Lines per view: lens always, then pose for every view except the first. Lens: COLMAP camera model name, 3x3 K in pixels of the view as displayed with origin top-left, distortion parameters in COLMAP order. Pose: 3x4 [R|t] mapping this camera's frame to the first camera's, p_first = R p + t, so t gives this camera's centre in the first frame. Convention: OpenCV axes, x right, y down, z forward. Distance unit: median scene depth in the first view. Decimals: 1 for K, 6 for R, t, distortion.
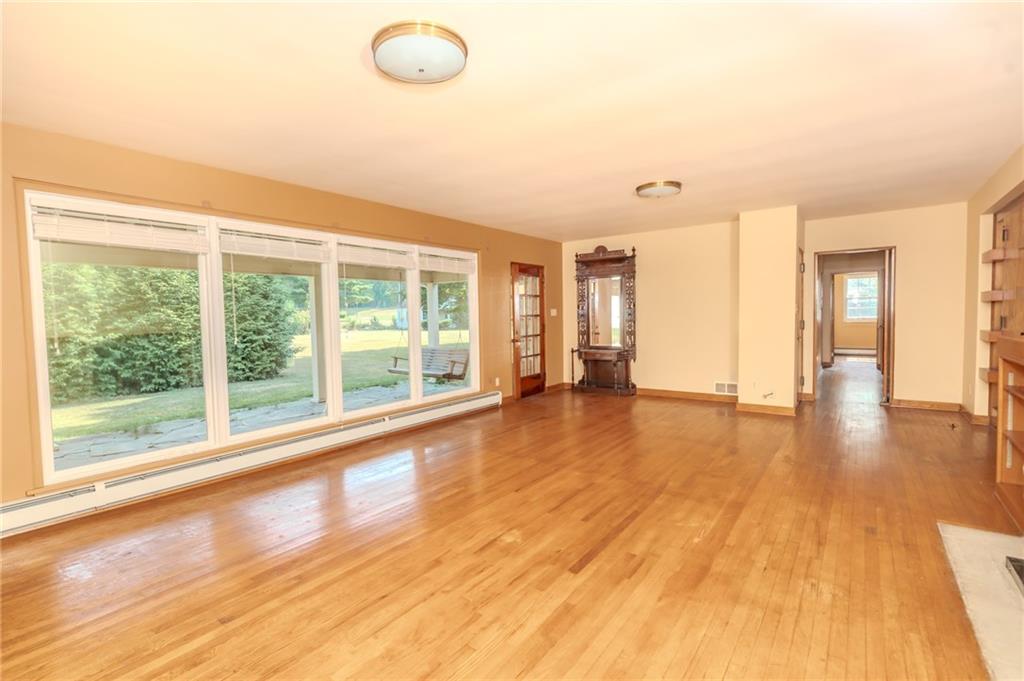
lens RADIAL K [[469.0, 0, 507.7], [0, 469.0, 339.6], [0, 0, 1]] dist [0.011739, 0.000140]
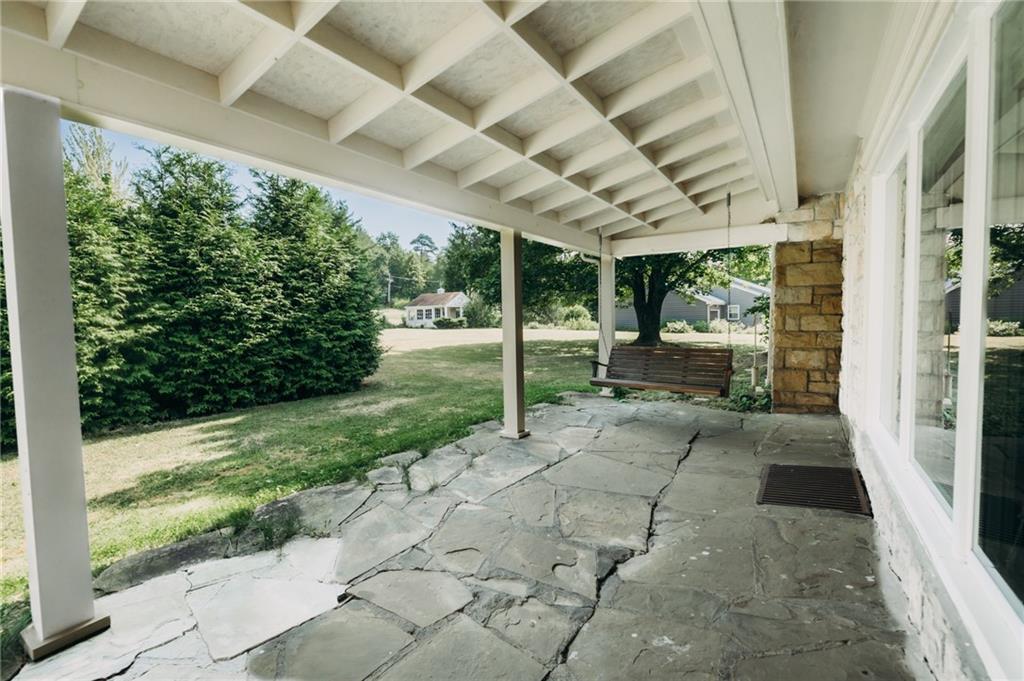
lens RADIAL K [[441.4, 0, 512.2], [0, 441.4, 338.1], [0, 0, 1]] dist [0.001605, 0.000531]
pose [[0.997950, -0.000594, 0.063992, -0.366771], [0.000753, 0.999997, -0.002459, 0.005516], [-0.063990, 0.002502, 0.997947, 0.358488]]
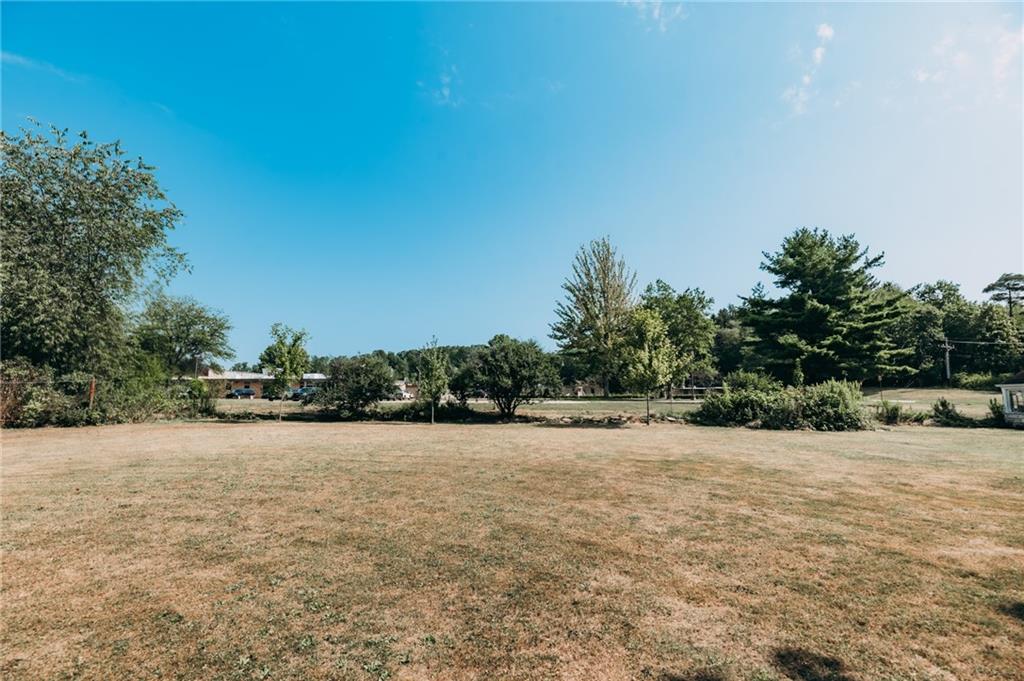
lens RADIAL K [[441.4, 0, 506.6], [0, 441.4, 340.5], [0, 0, 1]] dist [0.001605, 0.000531]
pose [[0.549599, -0.093370, -0.830194, -0.643199], [-0.056398, 0.987321, -0.148377, -0.063330], [0.833523, 0.128369, 0.537365, 1.542142]]
